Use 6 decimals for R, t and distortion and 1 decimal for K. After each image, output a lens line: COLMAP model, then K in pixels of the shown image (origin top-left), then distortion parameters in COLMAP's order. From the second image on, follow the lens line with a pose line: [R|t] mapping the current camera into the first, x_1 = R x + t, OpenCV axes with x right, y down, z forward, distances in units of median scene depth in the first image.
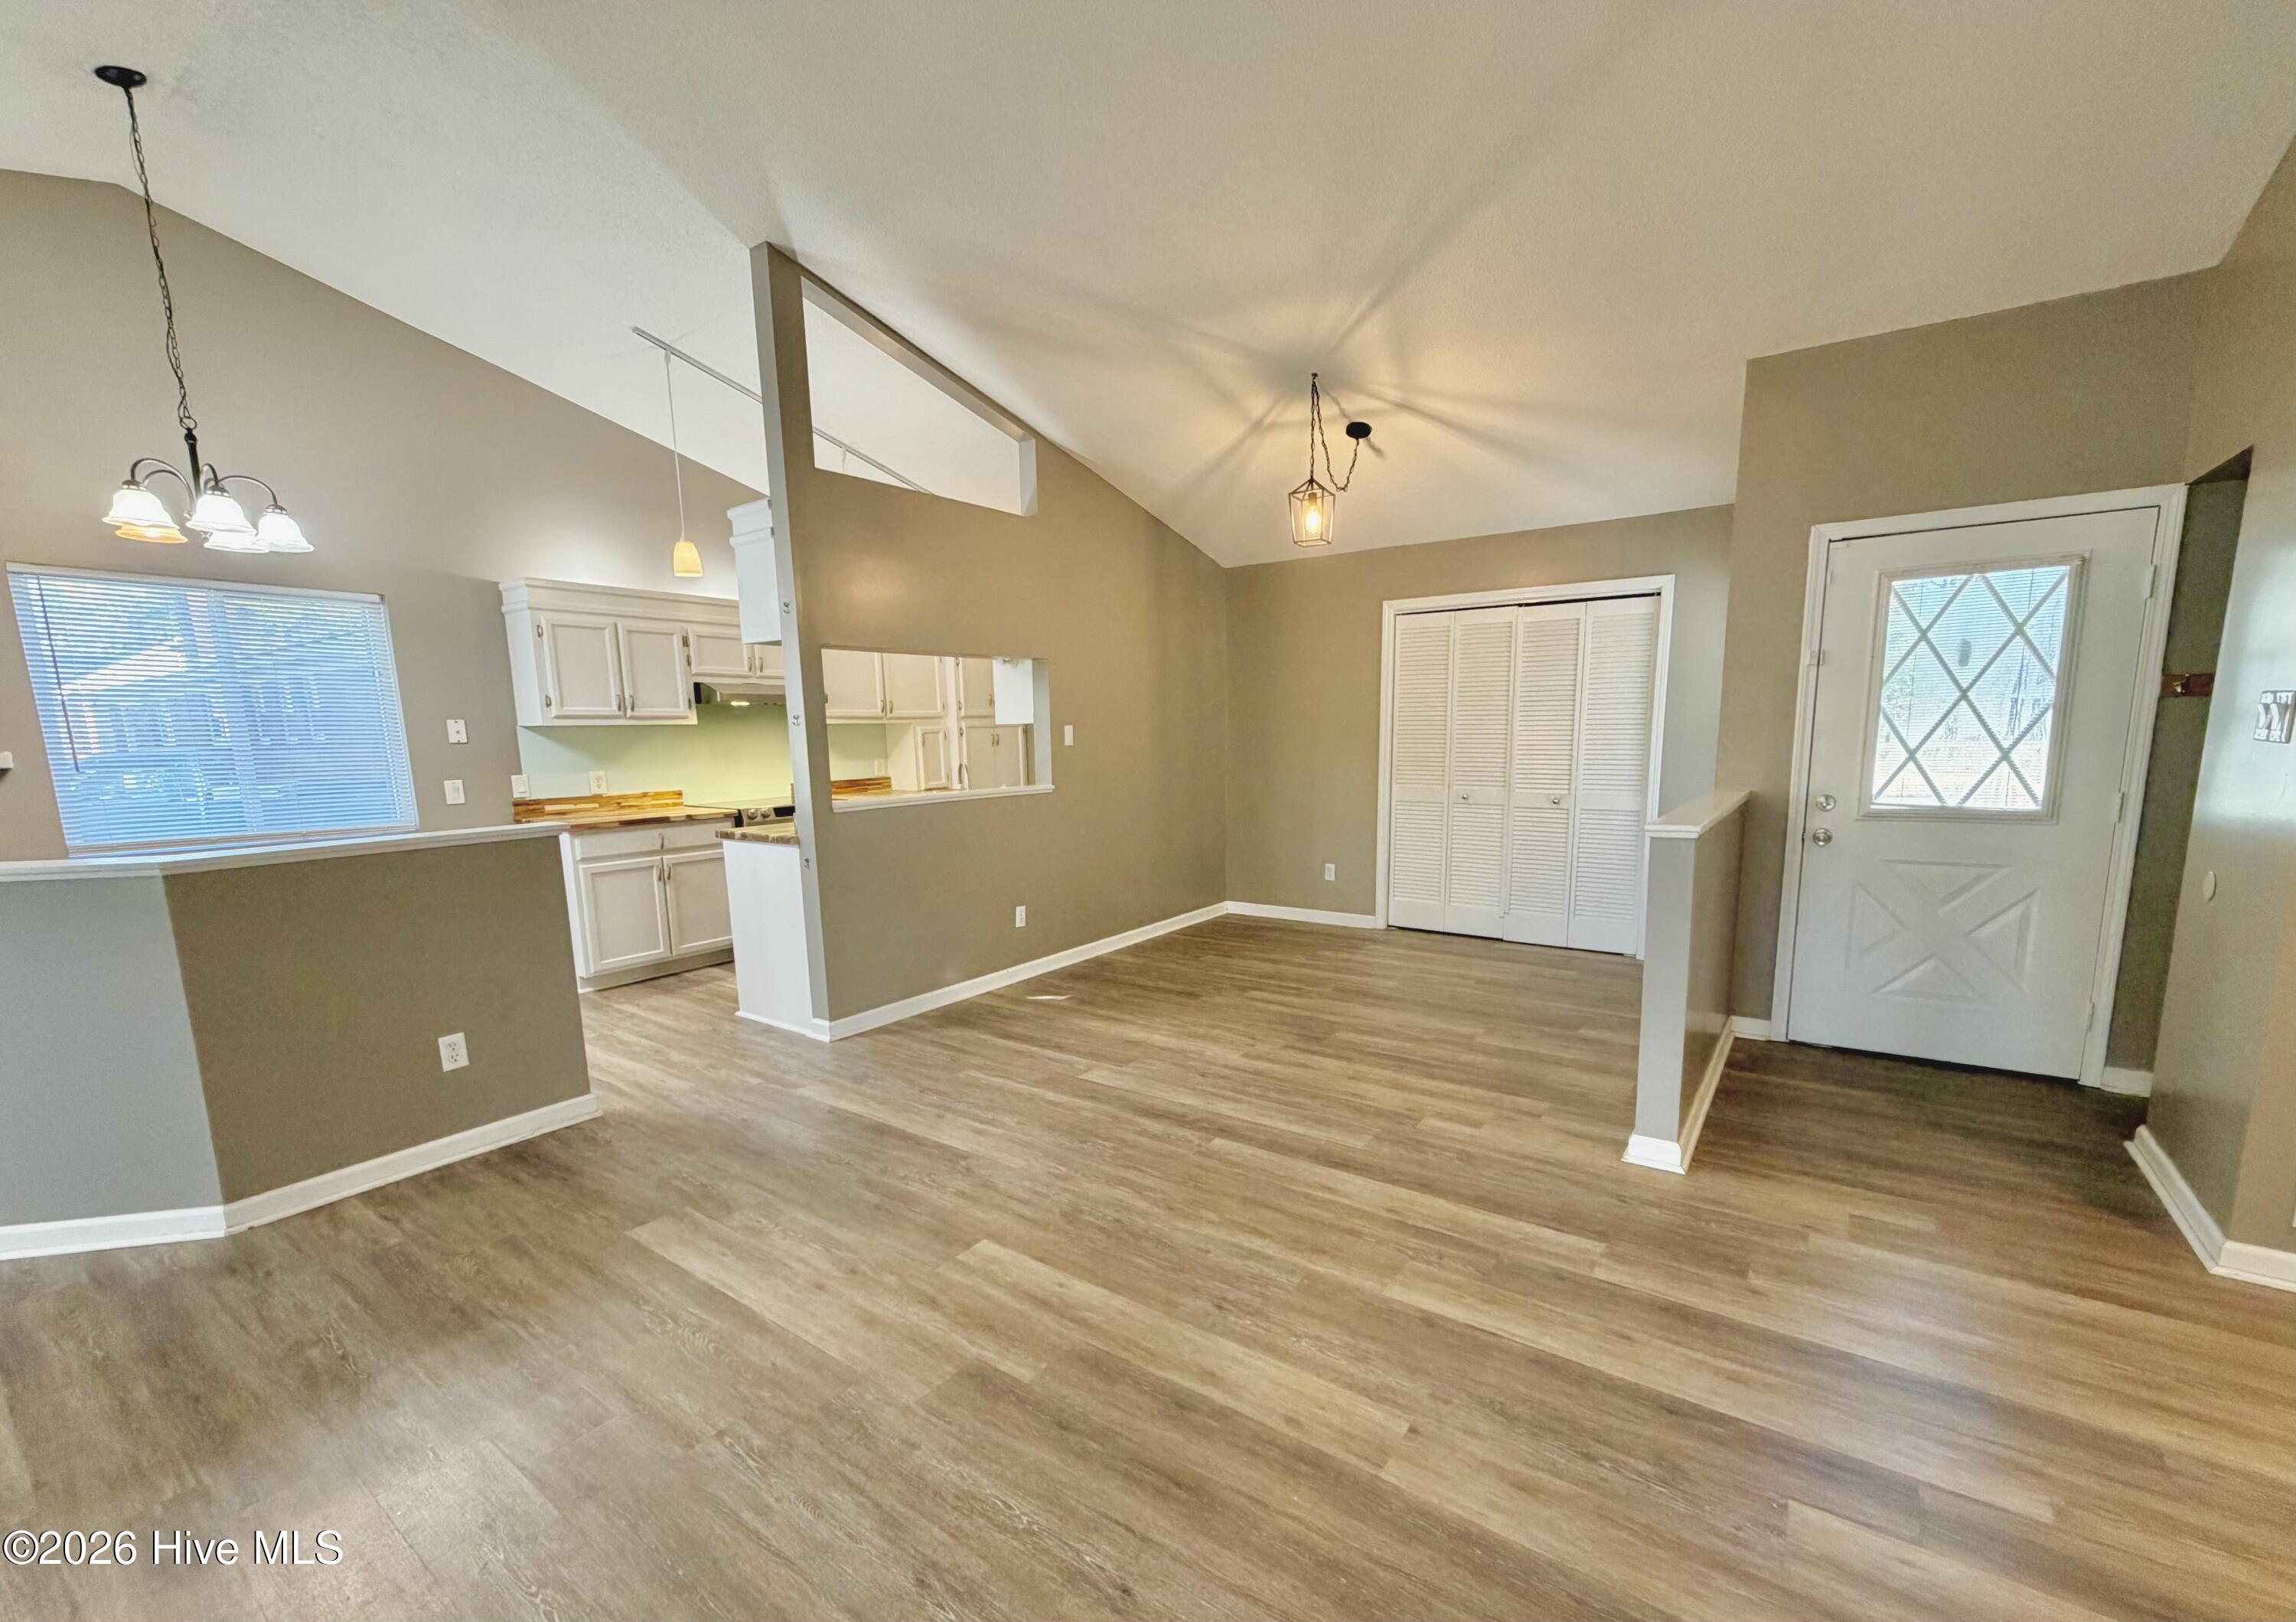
lens RADIAL K [[957.1, 0, 1178.2], [0, 957.1, 881.5], [0, 0, 1]] dist [-0.000090, 0.000098]
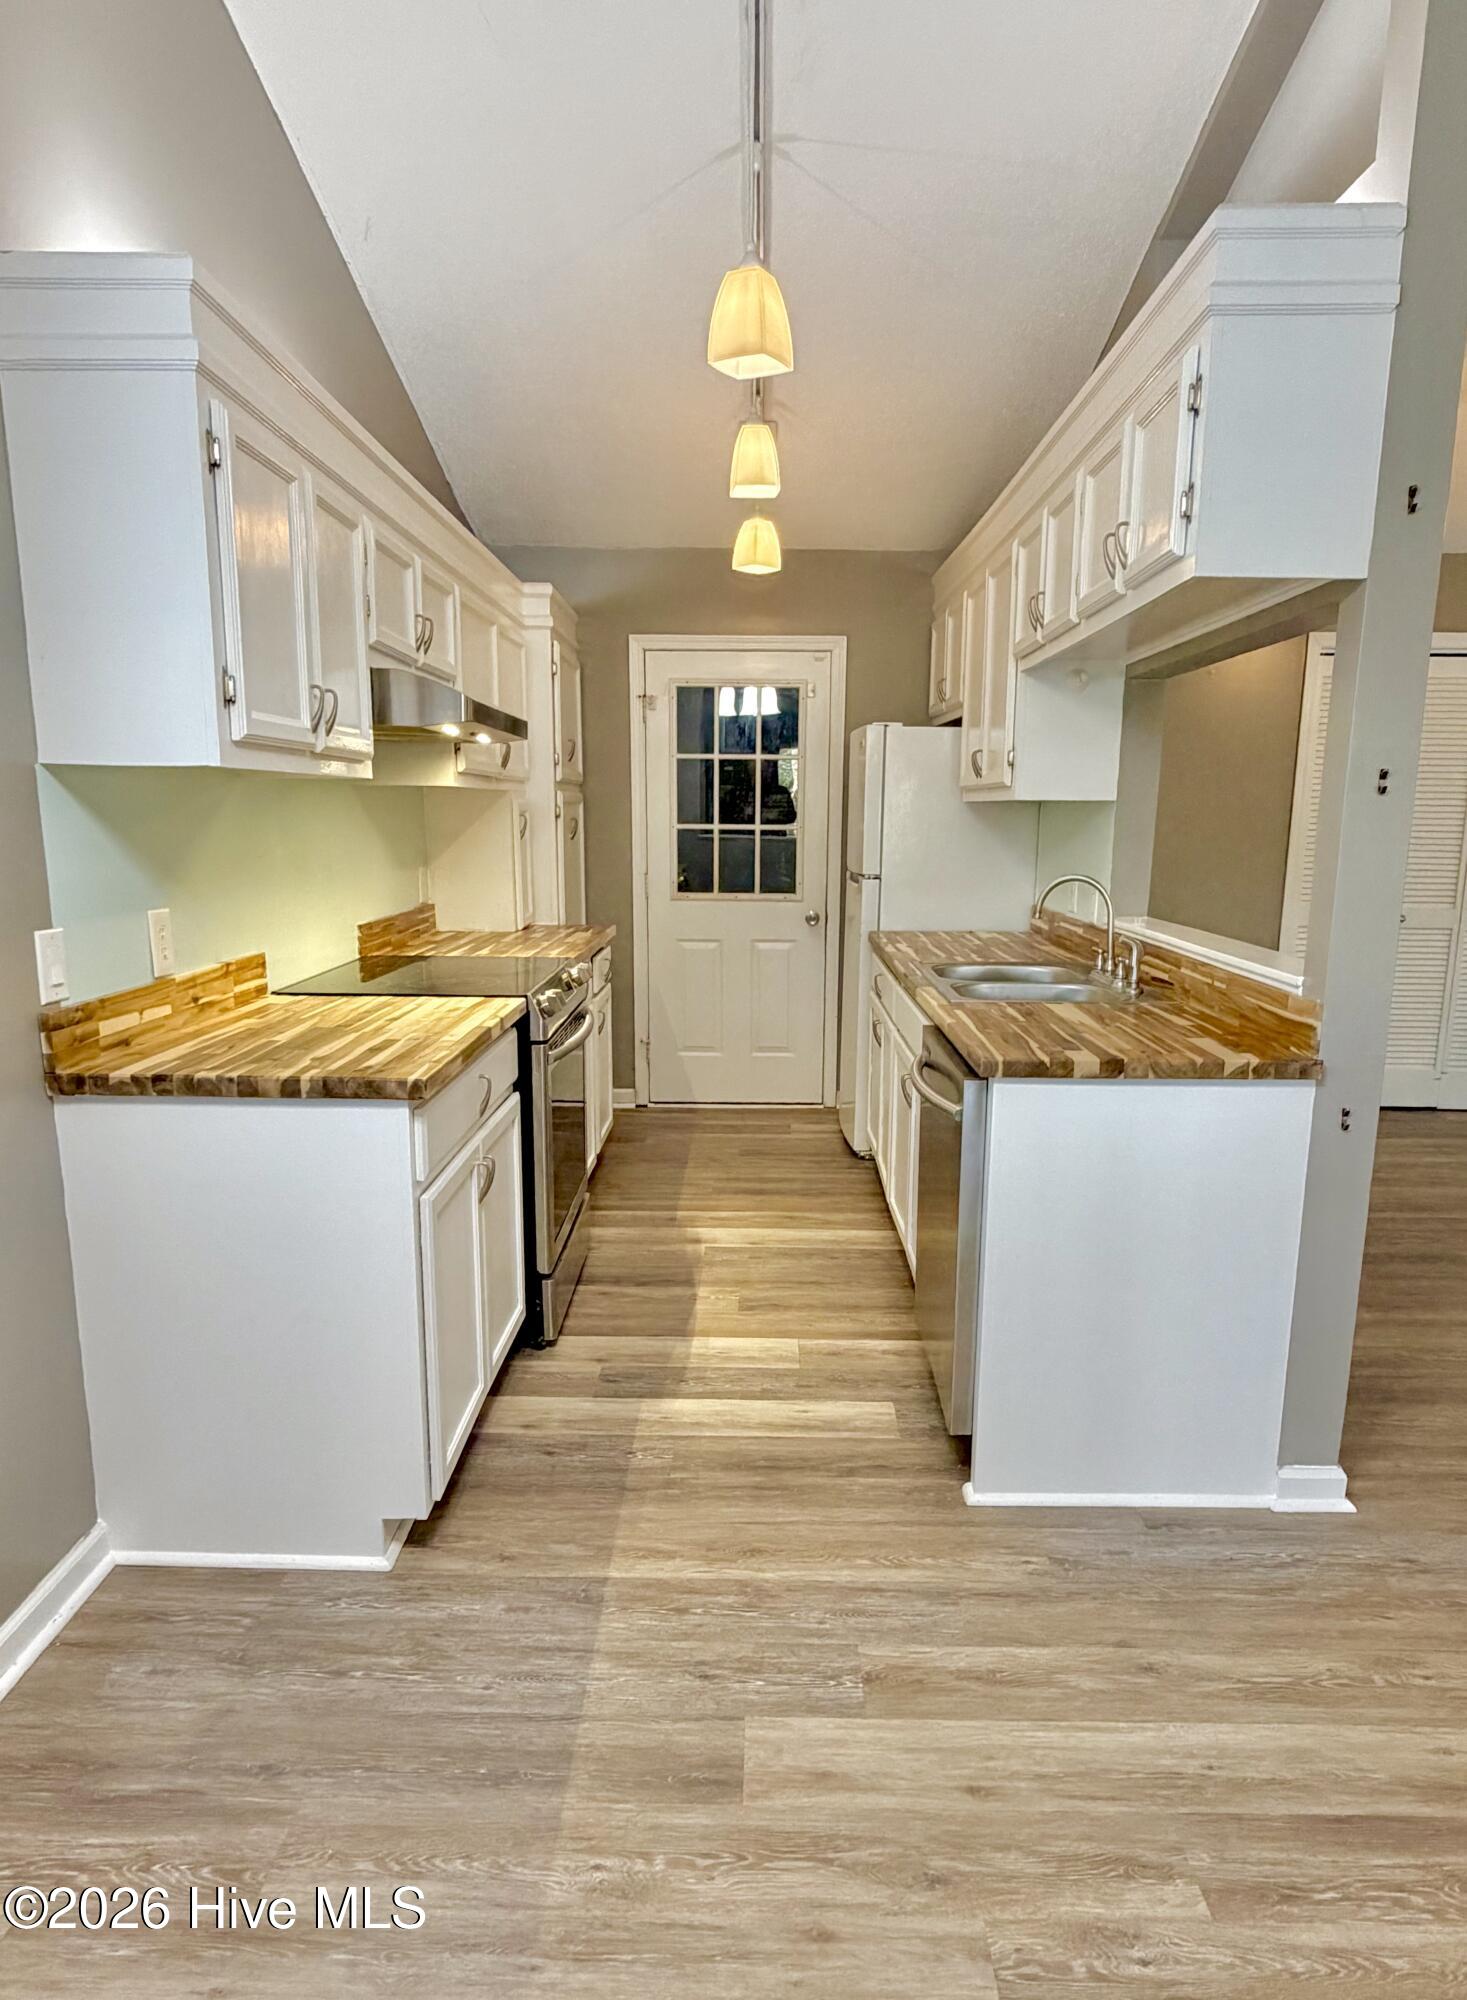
lens RADIAL K [[1267.2, 0, 745.3], [0, 1267.2, 1068.4], [0, 0, 1]] dist [-0.003337, -0.001842]
pose [[0.825390, -0.091823, 0.557046, -0.961910], [0.071898, 0.995747, 0.057604, -0.097250], [-0.559966, -0.007495, 0.828481, 0.712986]]
